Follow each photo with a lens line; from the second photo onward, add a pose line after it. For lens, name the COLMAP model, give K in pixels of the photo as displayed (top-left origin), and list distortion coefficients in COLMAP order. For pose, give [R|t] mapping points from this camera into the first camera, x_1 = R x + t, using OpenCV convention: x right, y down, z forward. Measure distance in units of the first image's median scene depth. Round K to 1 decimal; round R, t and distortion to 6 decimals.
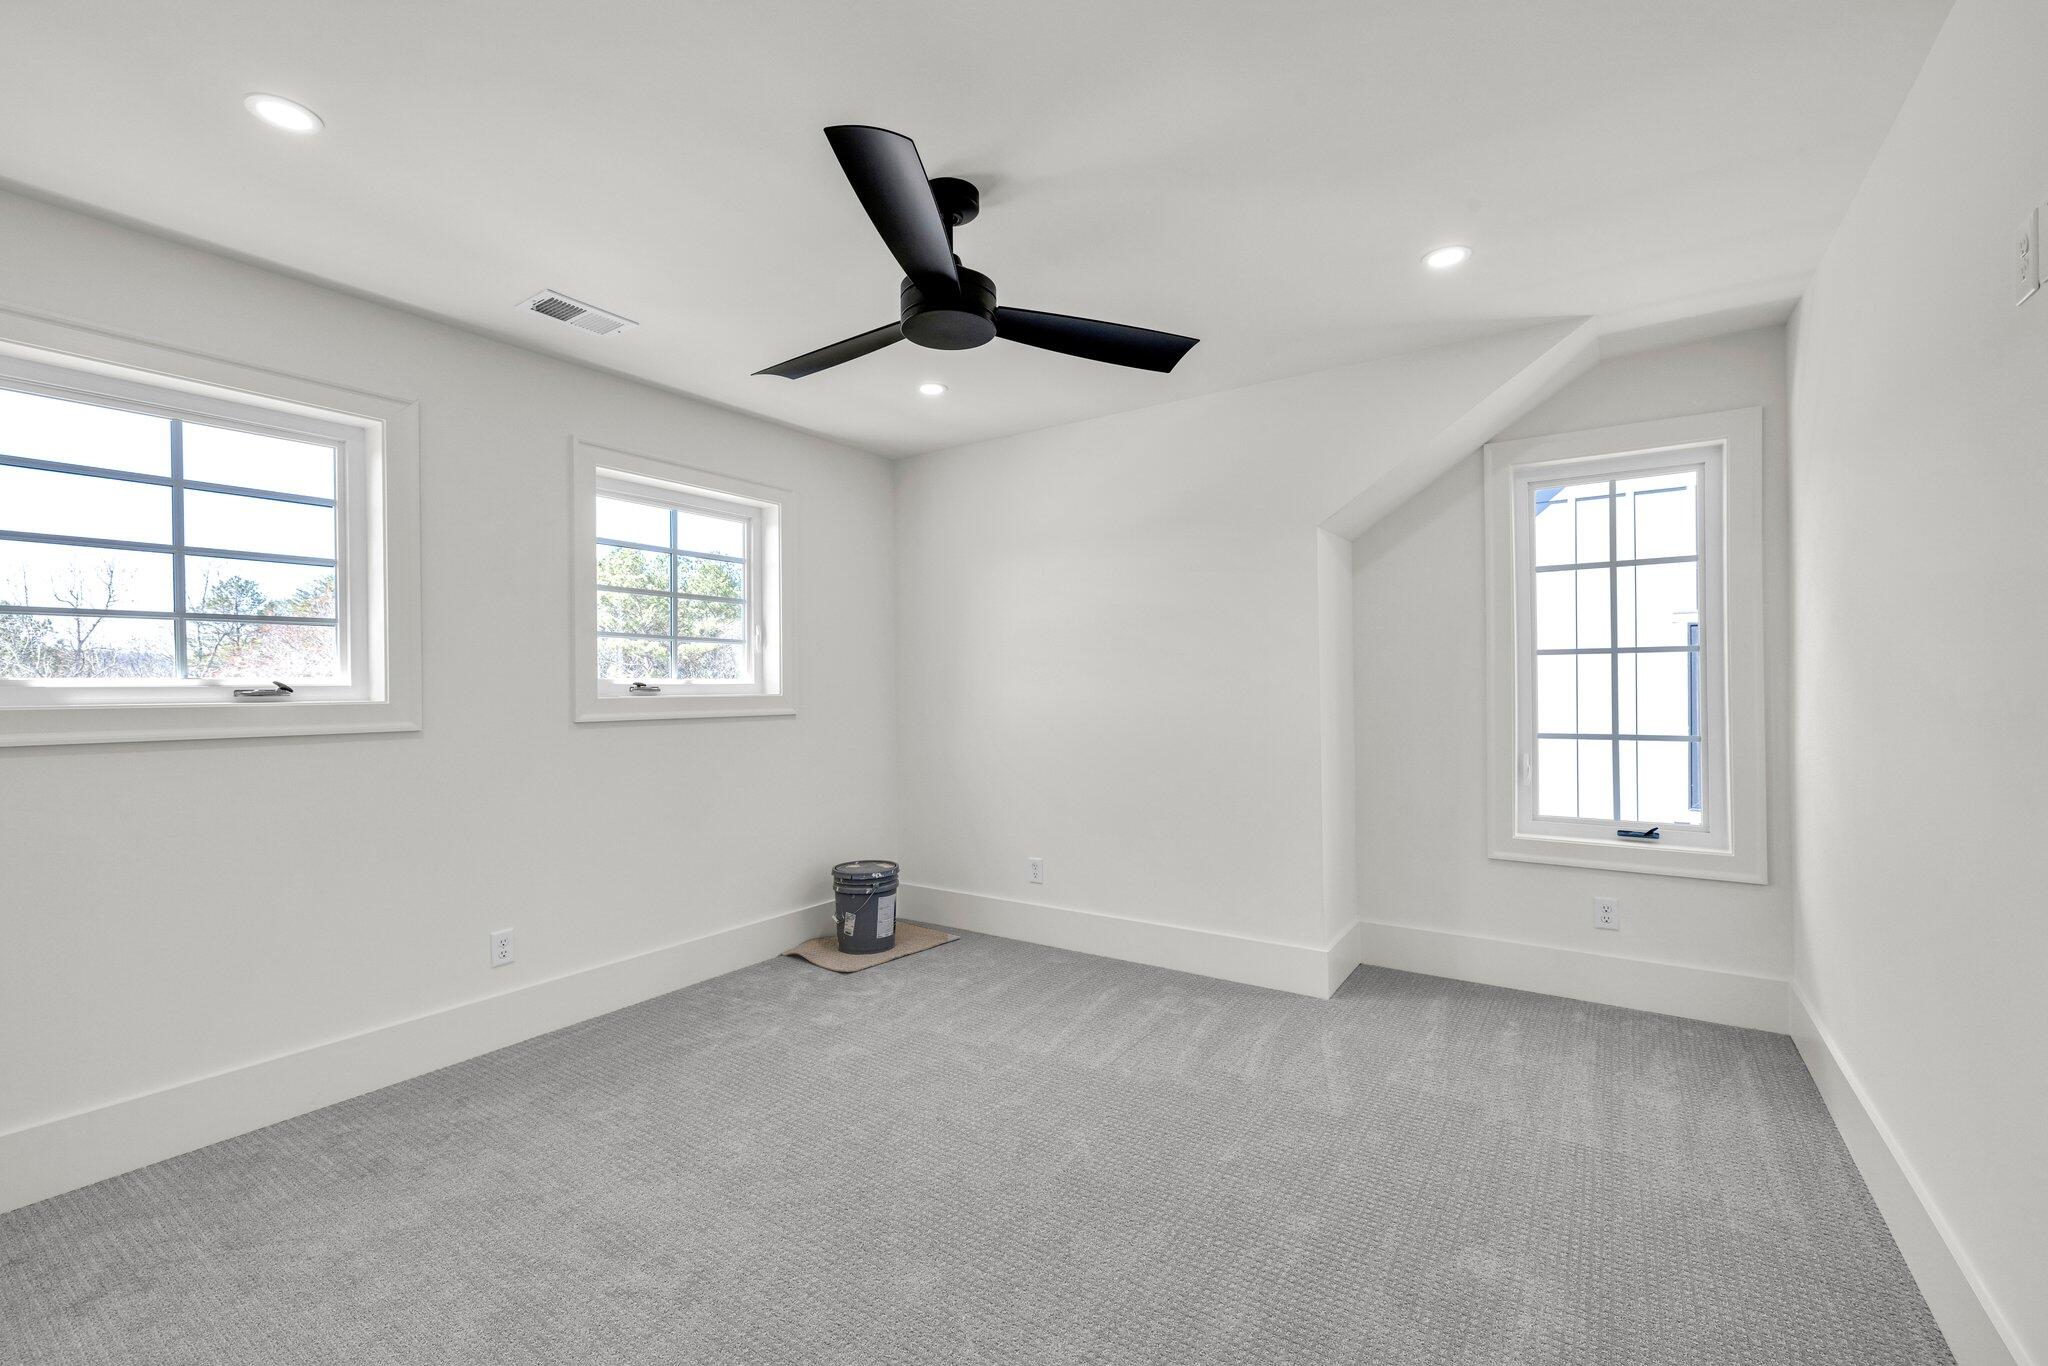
lens RADIAL K [[860.6, 0, 1011.5], [0, 860.6, 682.7], [0, 0, 1]] dist [-0.033165, -0.000268]
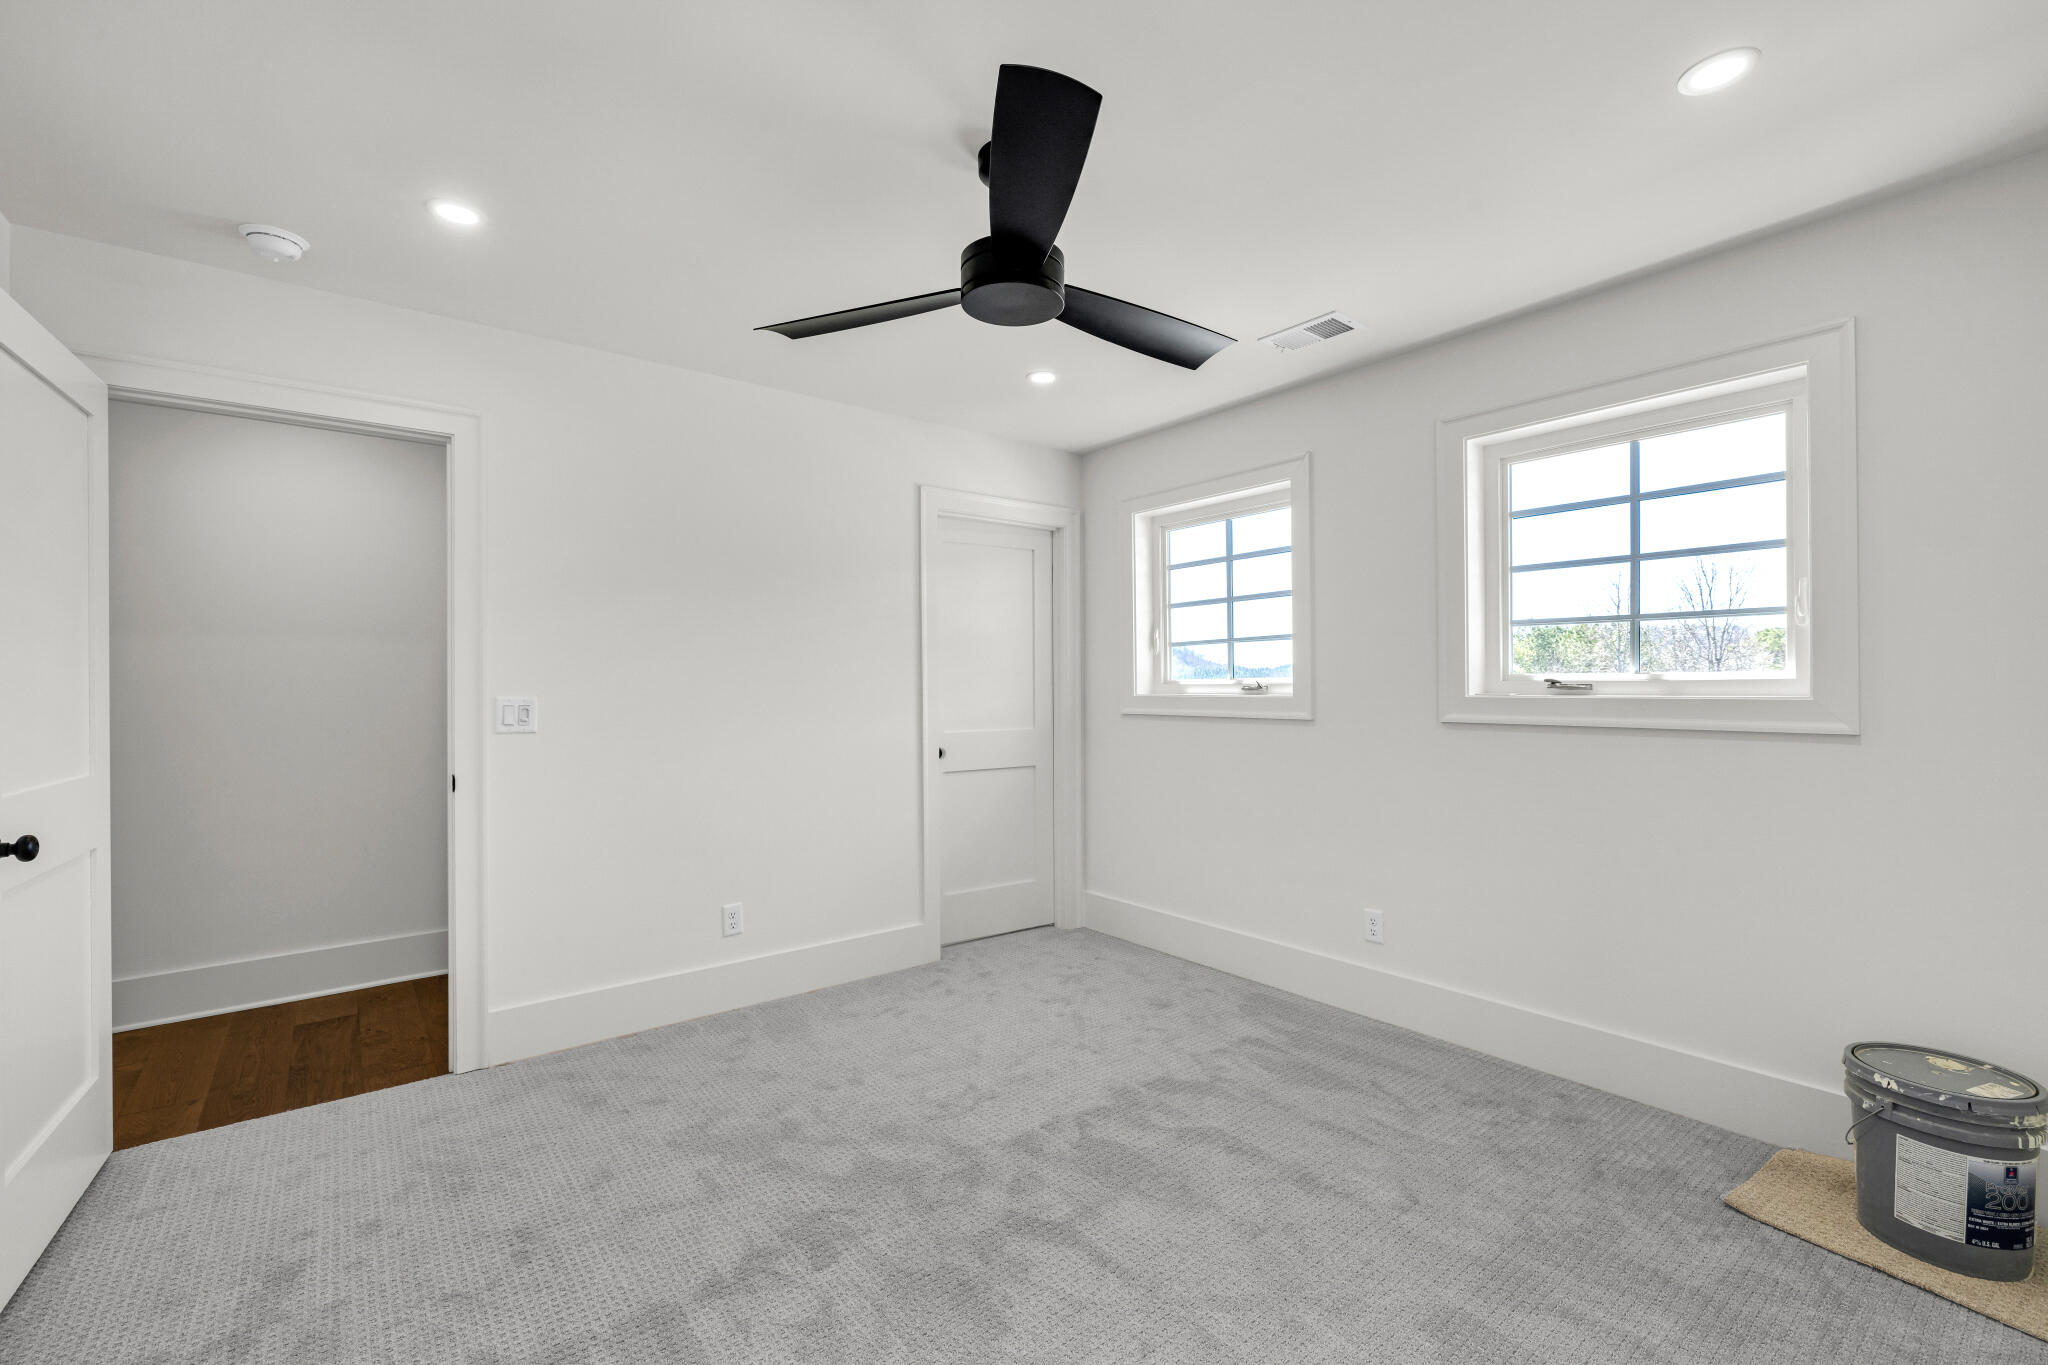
lens RADIAL K [[872.5, 0, 1014.5], [0, 872.5, 686.5], [0, 0, 1]] dist [-0.001765, -0.000018]
pose [[-0.315824, 0.009248, -0.948773, 0.492332], [0.012789, 0.999903, 0.005489, -0.003953], [0.948732, -0.010400, -0.315912, 0.756226]]
